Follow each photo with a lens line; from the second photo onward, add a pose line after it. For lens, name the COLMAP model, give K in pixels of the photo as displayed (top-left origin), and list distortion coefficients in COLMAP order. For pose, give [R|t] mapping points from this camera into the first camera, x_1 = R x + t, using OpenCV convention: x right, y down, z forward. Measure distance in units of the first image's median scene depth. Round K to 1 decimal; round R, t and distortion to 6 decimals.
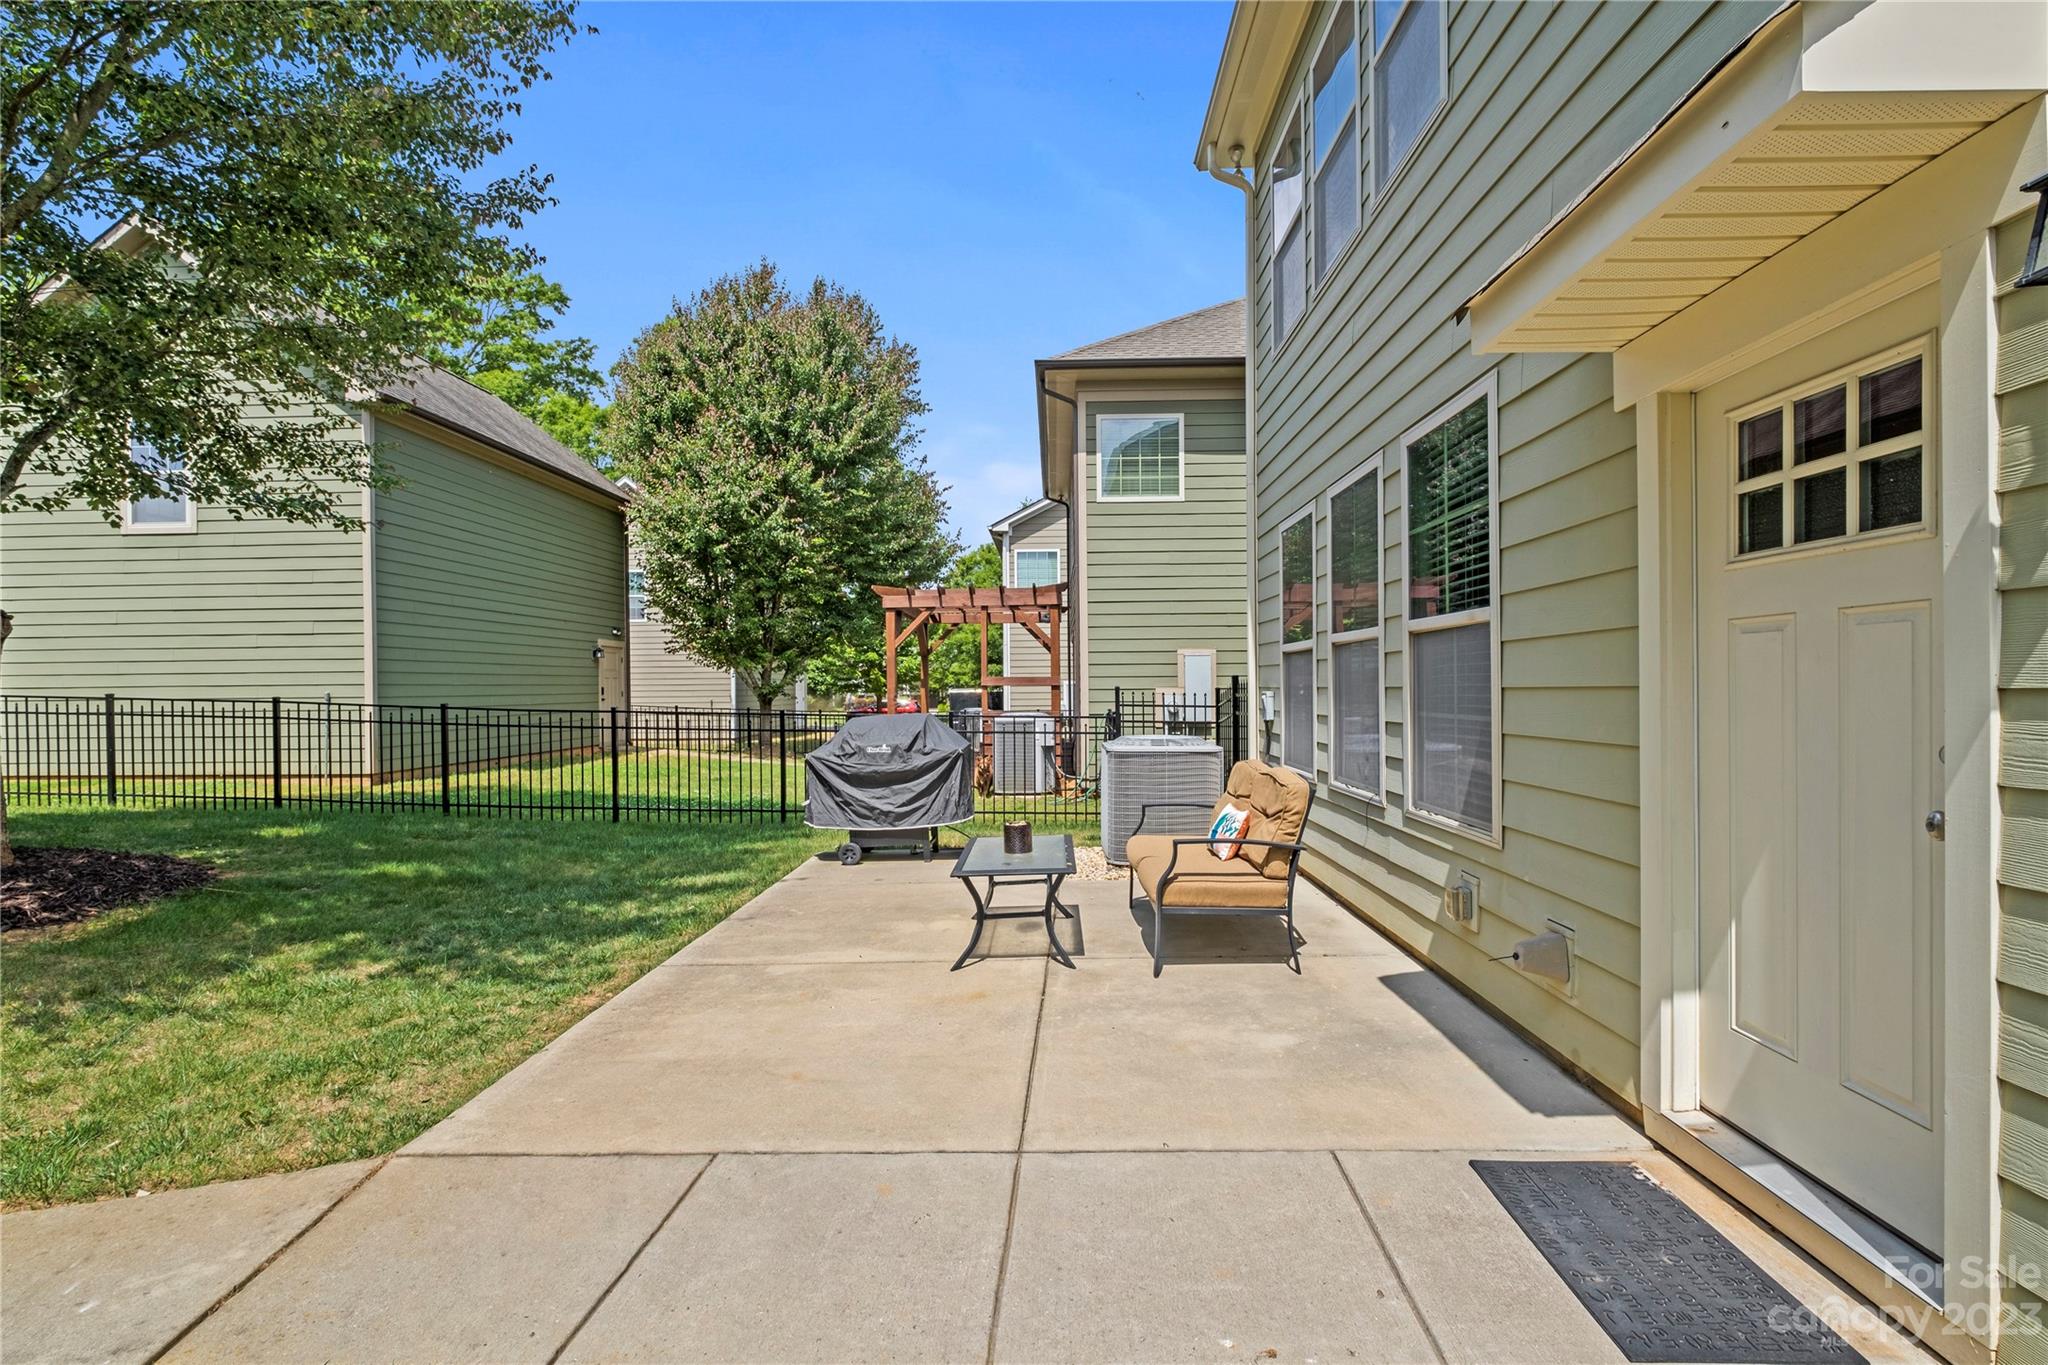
lens RADIAL K [[895.7, 0, 1031.8], [0, 895.7, 688.3], [0, 0, 1]] dist [0.000575, -0.001507]
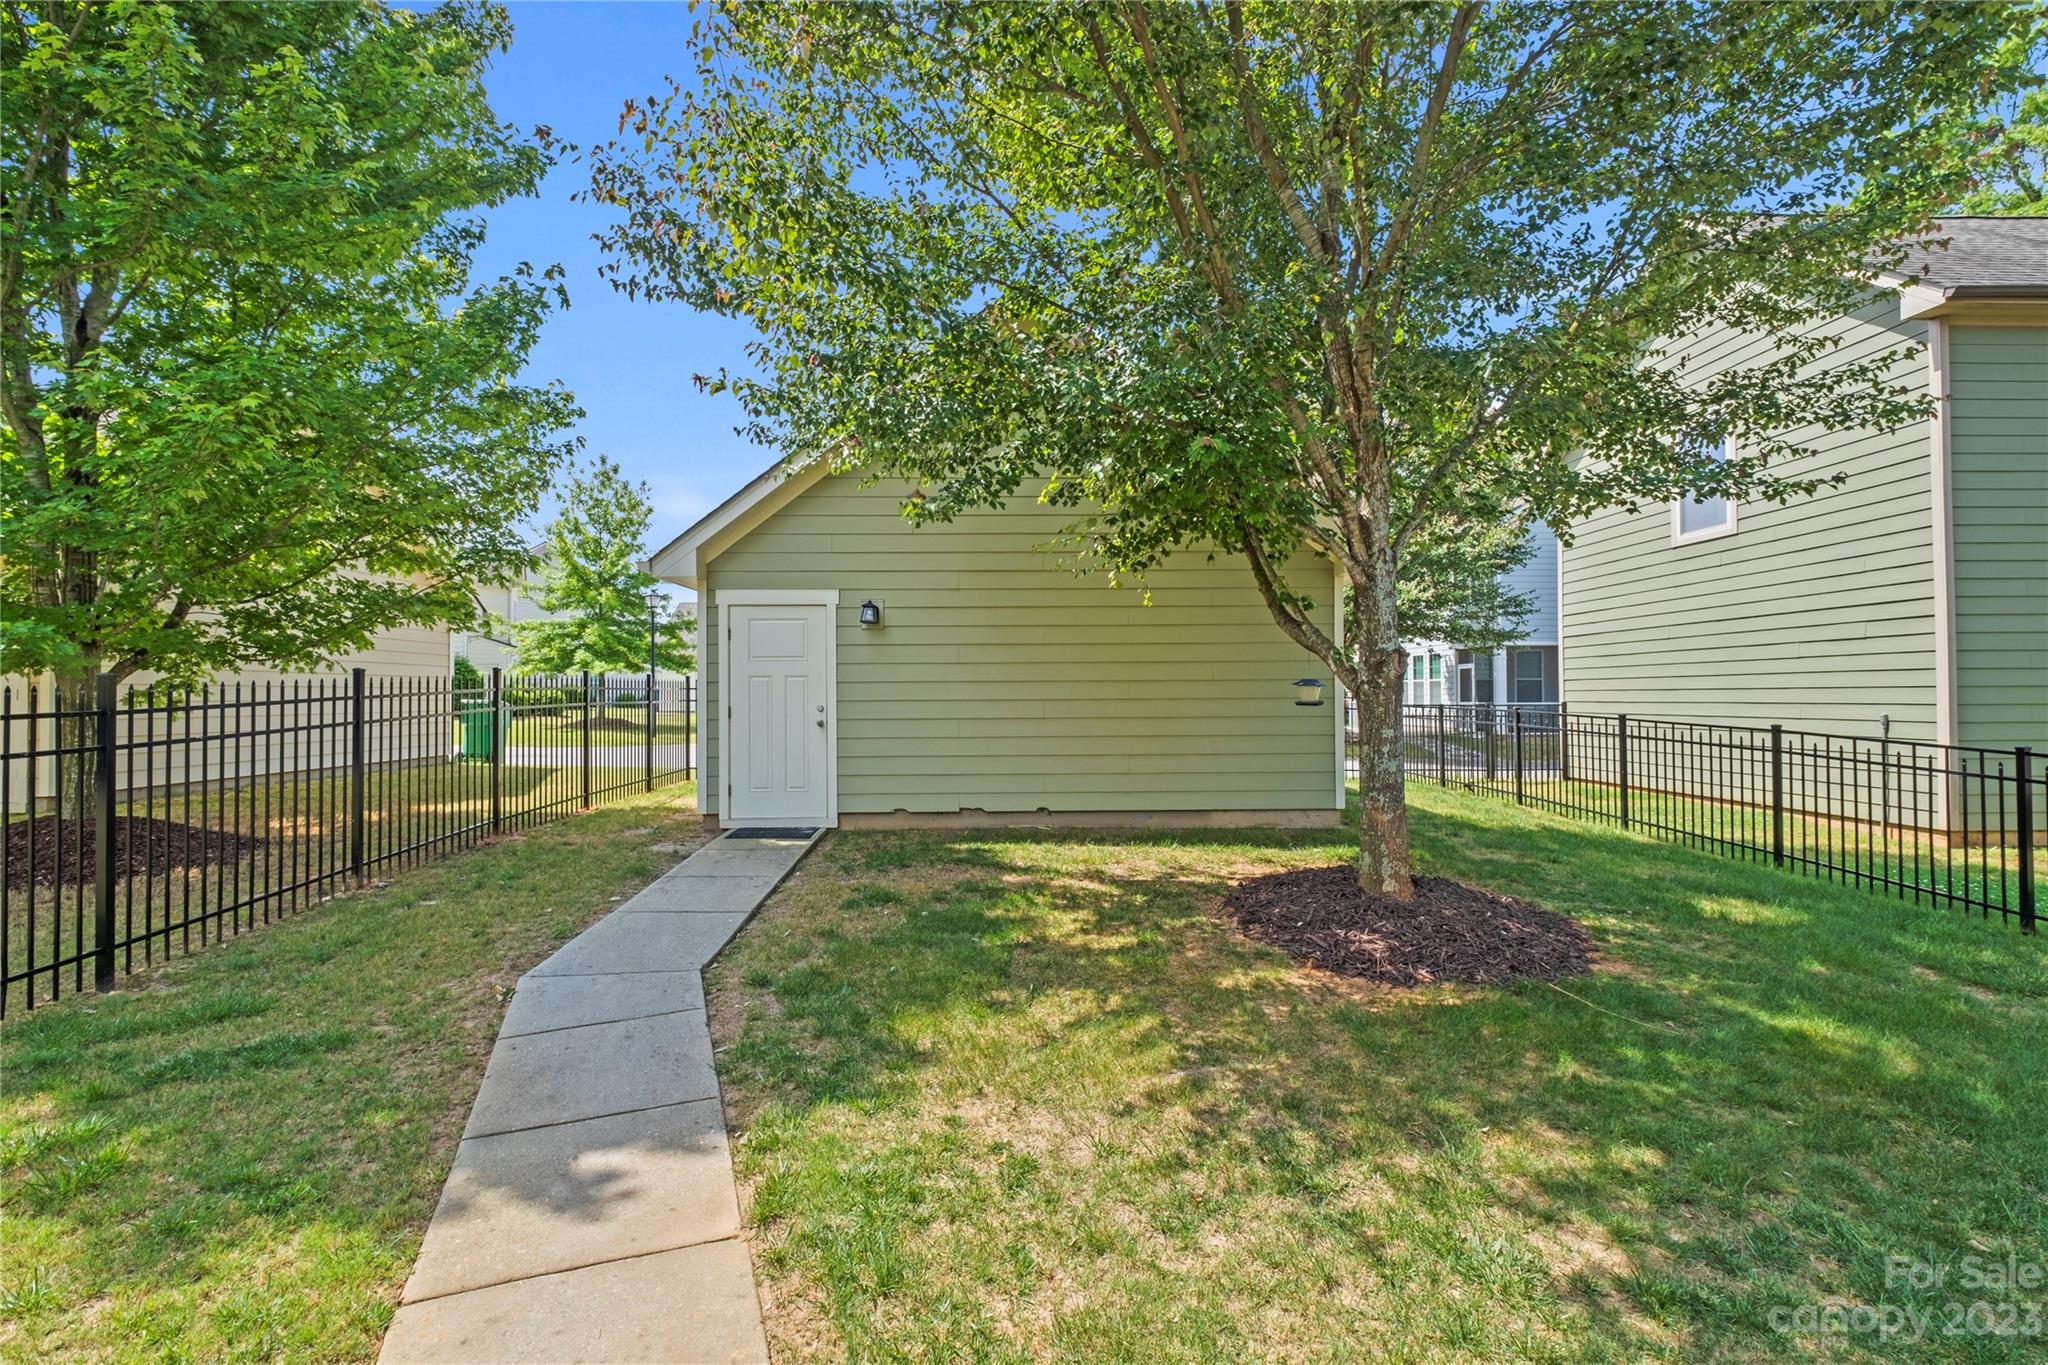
lens RADIAL K [[895.7, 0, 1031.8], [0, 895.7, 688.3], [0, 0, 1]] dist [0.000575, -0.001507]
pose [[0.056944, 0.001845, -0.998376, -0.089077], [0.002450, 0.999995, 0.001988, -0.025656], [0.998374, -0.002559, 0.056939, 0.296504]]
